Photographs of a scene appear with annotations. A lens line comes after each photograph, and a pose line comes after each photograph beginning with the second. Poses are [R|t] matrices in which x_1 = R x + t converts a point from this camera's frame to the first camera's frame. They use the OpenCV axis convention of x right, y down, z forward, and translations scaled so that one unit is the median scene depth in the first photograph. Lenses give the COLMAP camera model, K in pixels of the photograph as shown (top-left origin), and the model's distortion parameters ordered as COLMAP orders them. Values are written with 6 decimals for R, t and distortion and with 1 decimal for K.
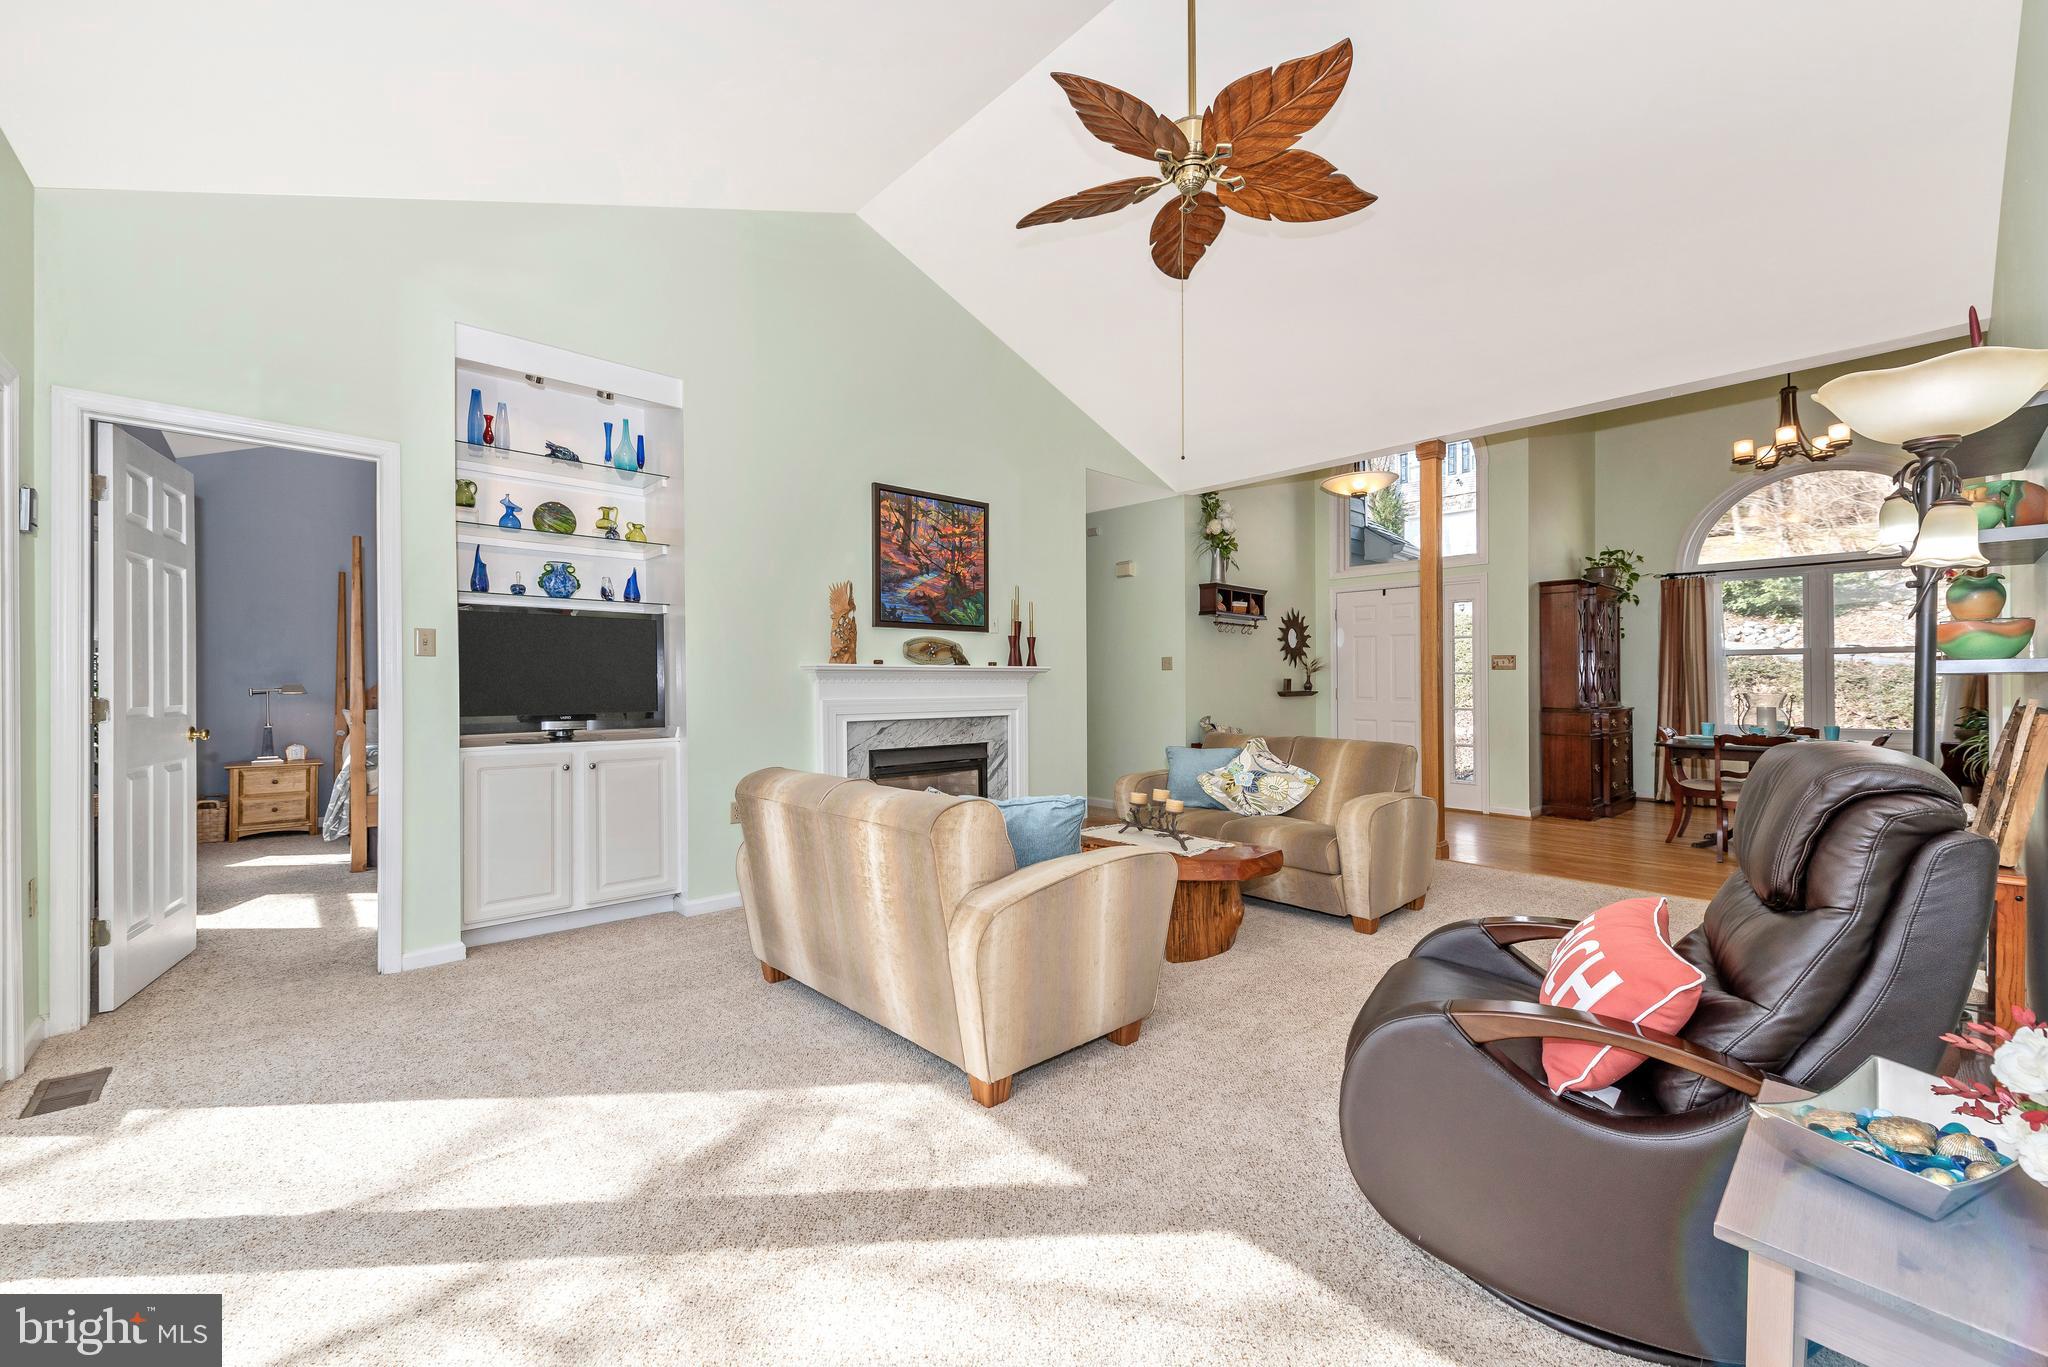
lens RADIAL K [[817.2, 0, 1026.5], [0, 817.2, 687.0], [0, 0, 1]] dist [-0.000359, -0.000082]
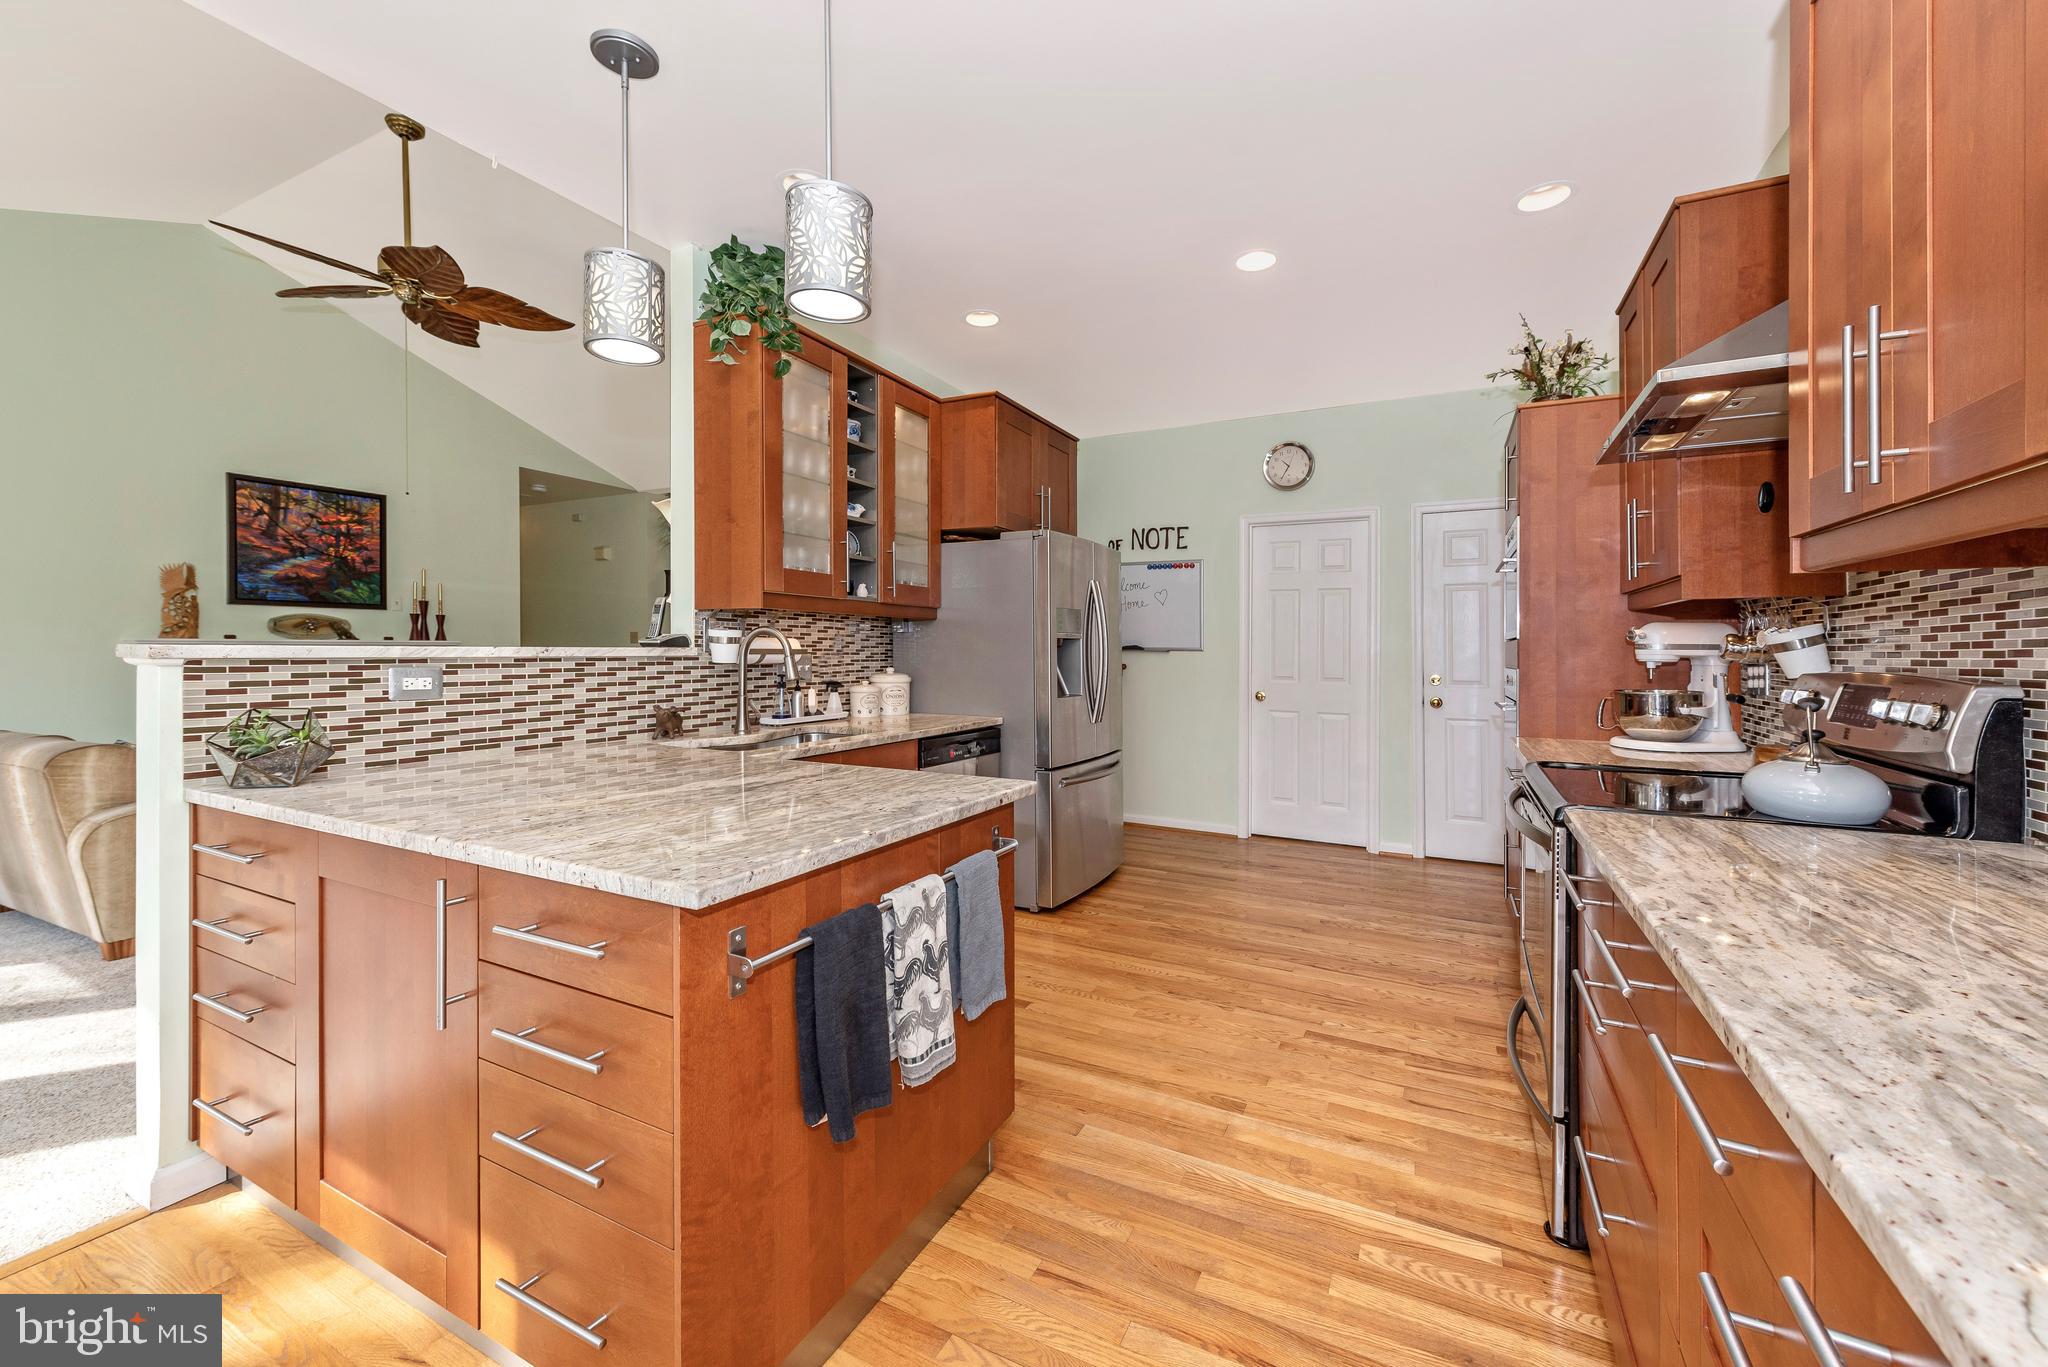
lens RADIAL K [[817.2, 0, 1017.7], [0, 817.2, 652.9], [0, 0, 1]] dist [-0.000359, -0.000082]
pose [[0.936651, 0.007601, 0.350180, 0.403653], [-0.006639, 0.999970, -0.003949, -0.010681], [-0.350200, 0.001374, 0.936674, -0.378344]]
